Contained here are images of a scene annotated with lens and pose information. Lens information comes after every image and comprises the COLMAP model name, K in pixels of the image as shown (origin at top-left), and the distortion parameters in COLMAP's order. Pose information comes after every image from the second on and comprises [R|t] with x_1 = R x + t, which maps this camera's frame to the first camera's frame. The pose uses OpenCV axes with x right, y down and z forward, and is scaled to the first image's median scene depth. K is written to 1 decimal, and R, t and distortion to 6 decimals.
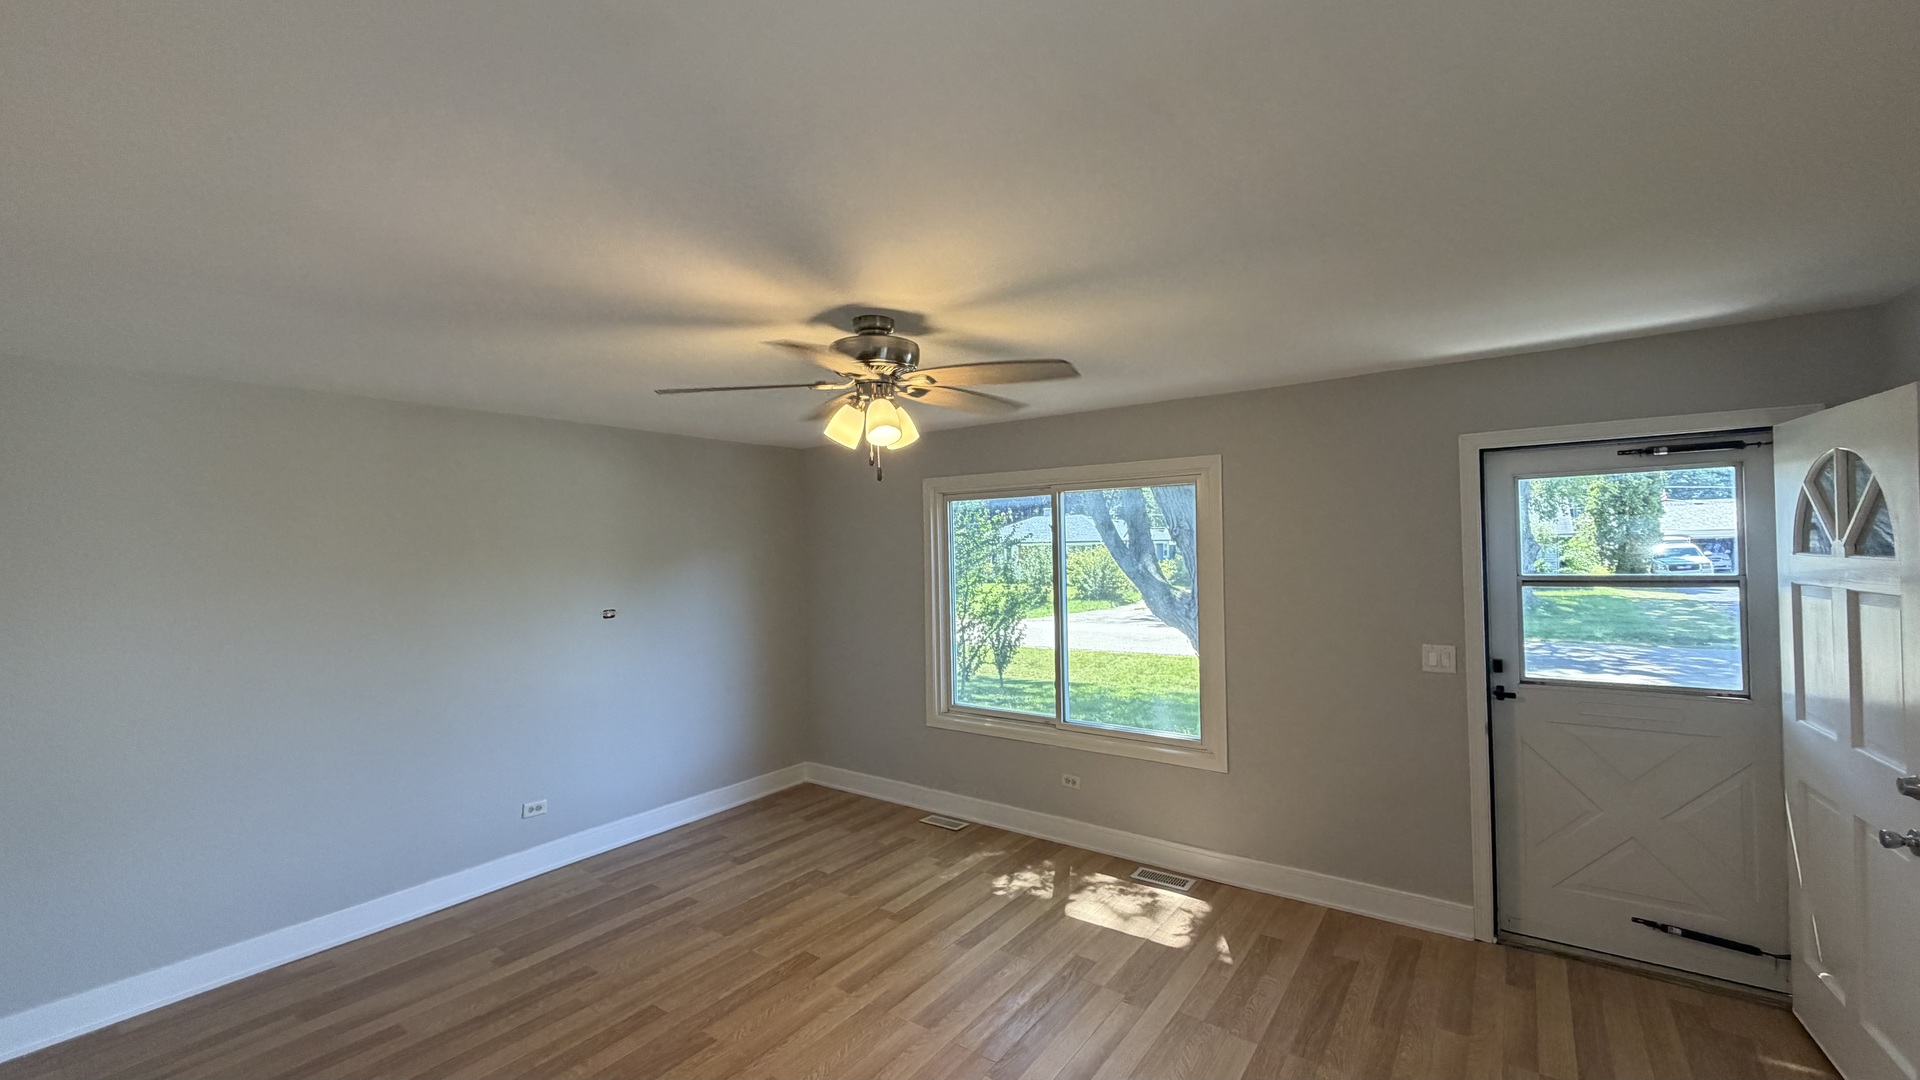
lens RADIAL K [[764.1, 0, 953.6], [0, 764.1, 540.4], [0, 0, 1]] dist [0.000432, -0.000130]
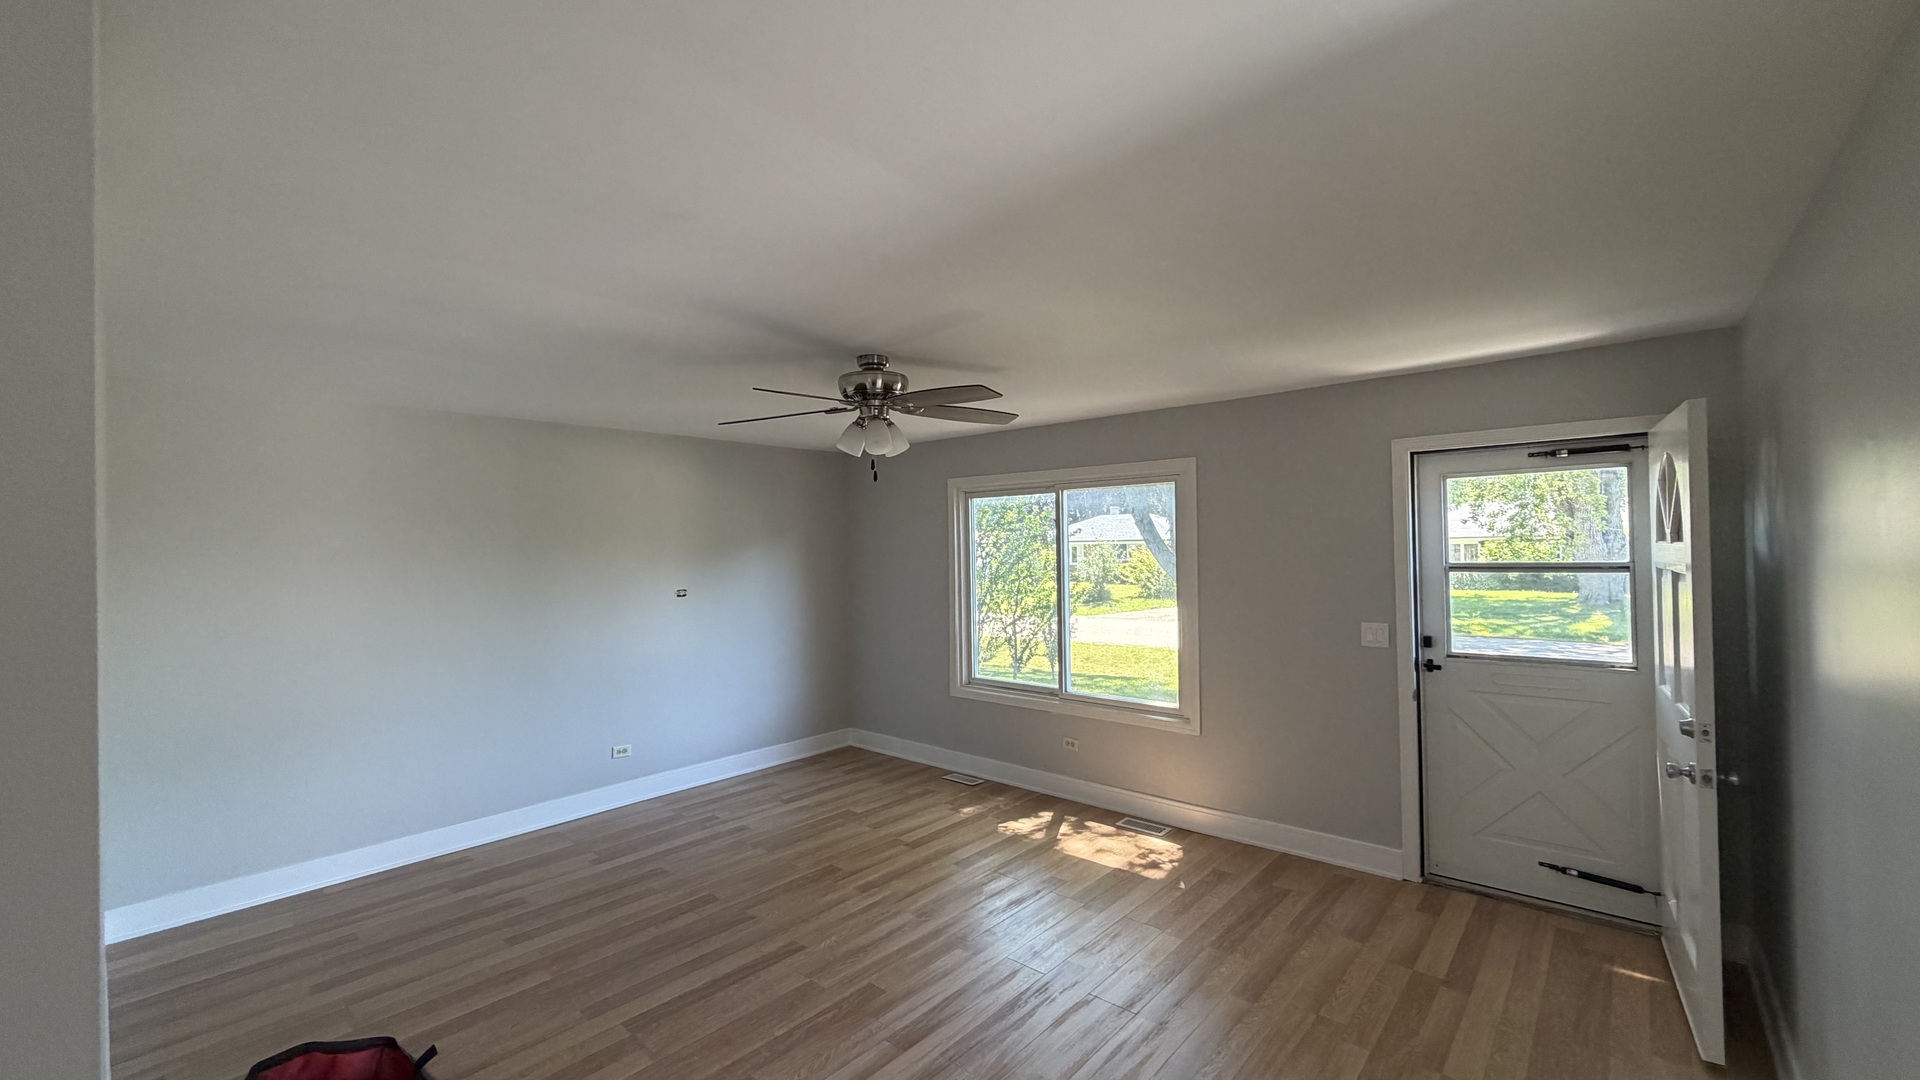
lens RADIAL K [[764.1, 0, 953.6], [0, 764.1, 540.4], [0, 0, 1]] dist [0.000432, -0.000130]
pose [[0.995663, 0.003856, -0.092954, 0.102385], [-0.003696, 0.999991, 0.001889, 0.012040], [0.092961, -0.001537, 0.995669, -0.184467]]
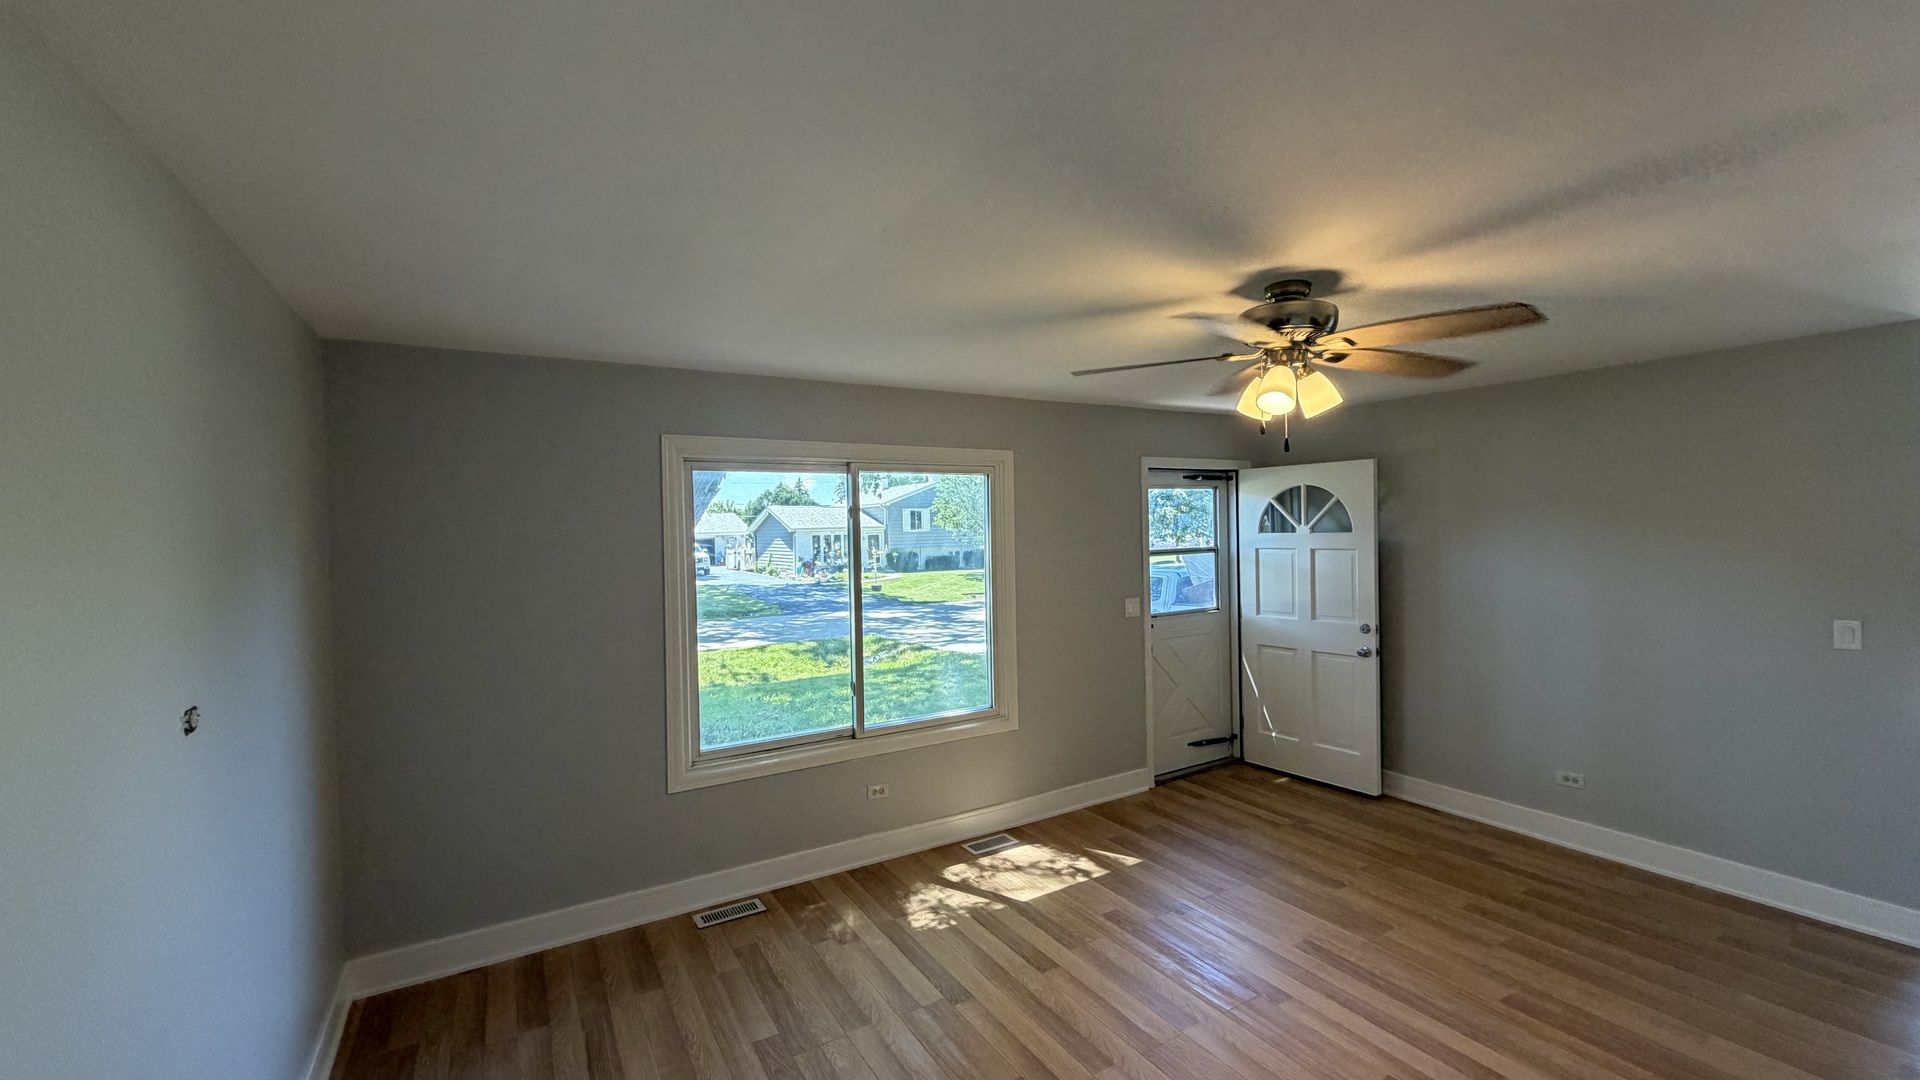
lens RADIAL K [[764.1, 0, 953.6], [0, 764.1, 540.4], [0, 0, 1]] dist [0.000432, -0.000130]
pose [[0.388428, -0.001419, 0.921478, -0.781807], [0.005210, 0.999986, -0.000656, 0.023055], [-0.921464, 0.005056, 0.388430, 0.682471]]
